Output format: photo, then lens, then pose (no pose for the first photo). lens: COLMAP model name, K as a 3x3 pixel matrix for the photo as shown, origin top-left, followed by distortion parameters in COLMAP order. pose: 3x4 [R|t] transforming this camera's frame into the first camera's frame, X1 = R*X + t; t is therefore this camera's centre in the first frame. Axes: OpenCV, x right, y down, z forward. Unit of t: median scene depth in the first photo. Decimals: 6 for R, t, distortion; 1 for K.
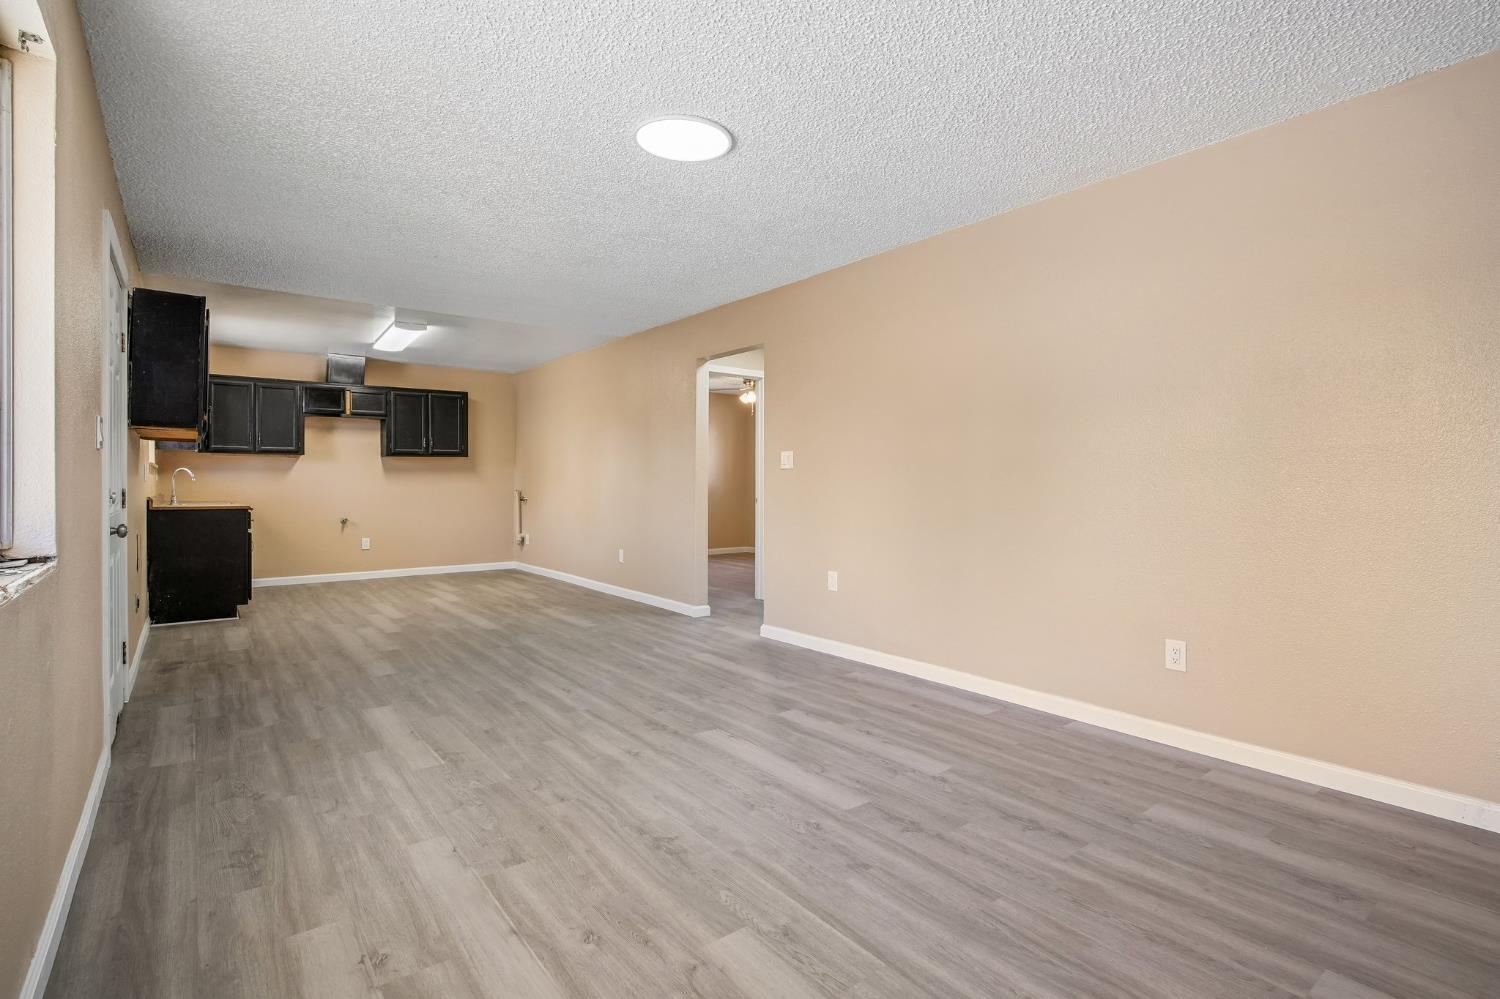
lens RADIAL K [[721.4, 0, 744.6], [0, 721.4, 493.1], [0, 0, 1]] dist [-0.005401, 0.003648]
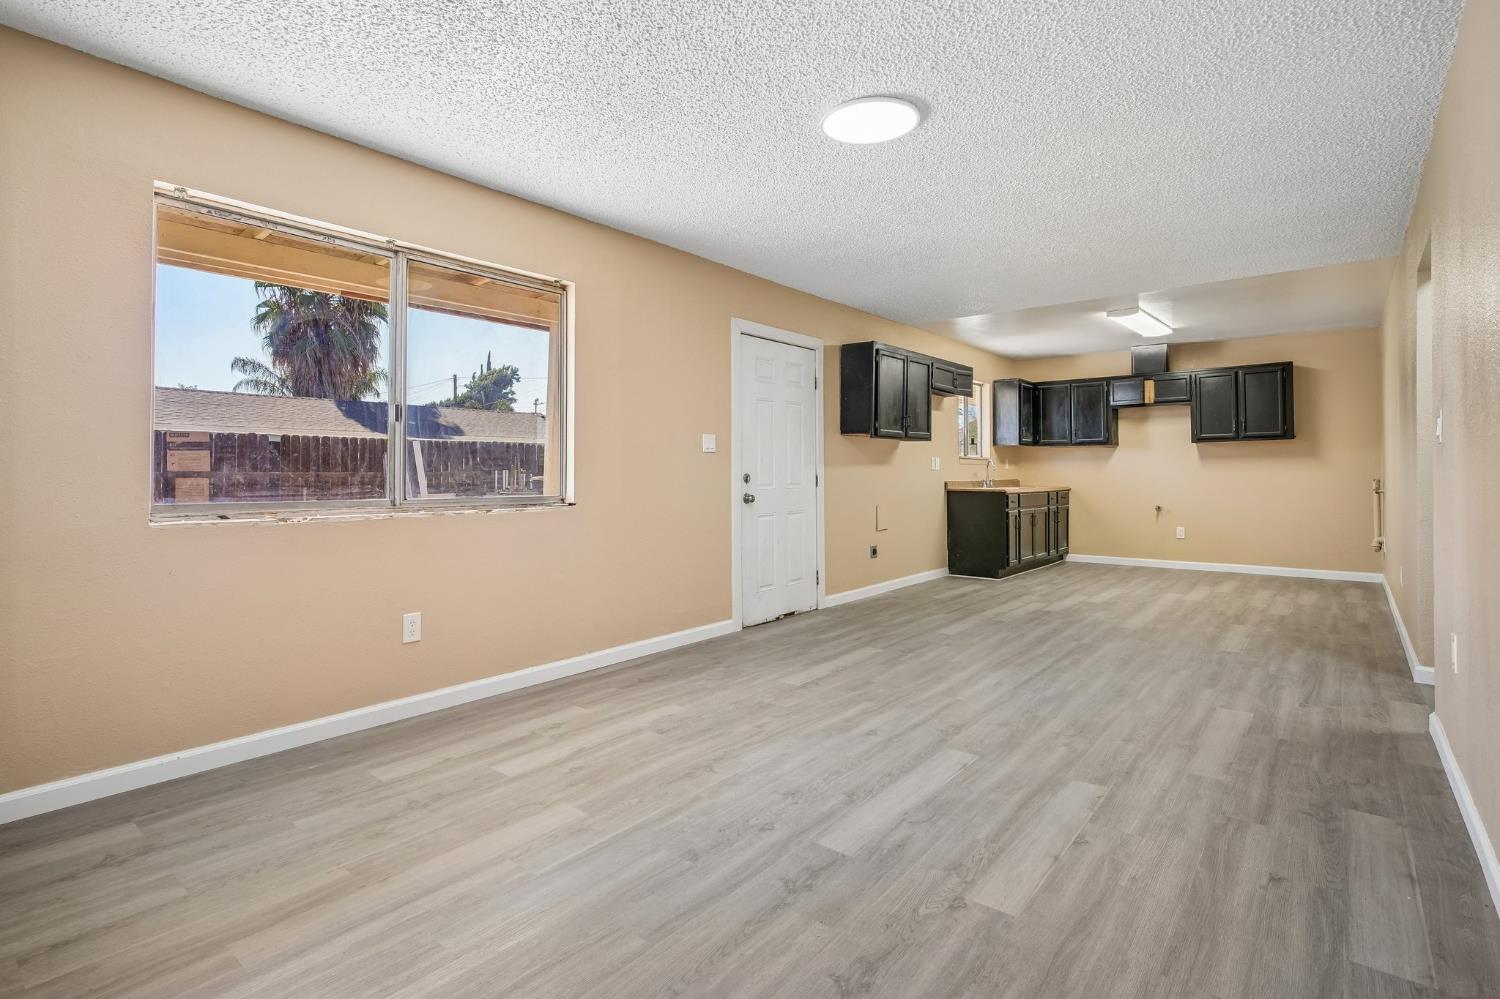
lens RADIAL K [[721.4, 0, 763.3], [0, 721.4, 461.8], [0, 0, 1]] dist [-0.005401, 0.003648]
pose [[0.242130, -0.016643, -0.970101, 0.832761], [-0.009553, 0.999764, -0.019536, -0.003586], [0.970197, 0.013998, 0.241914, 0.611739]]
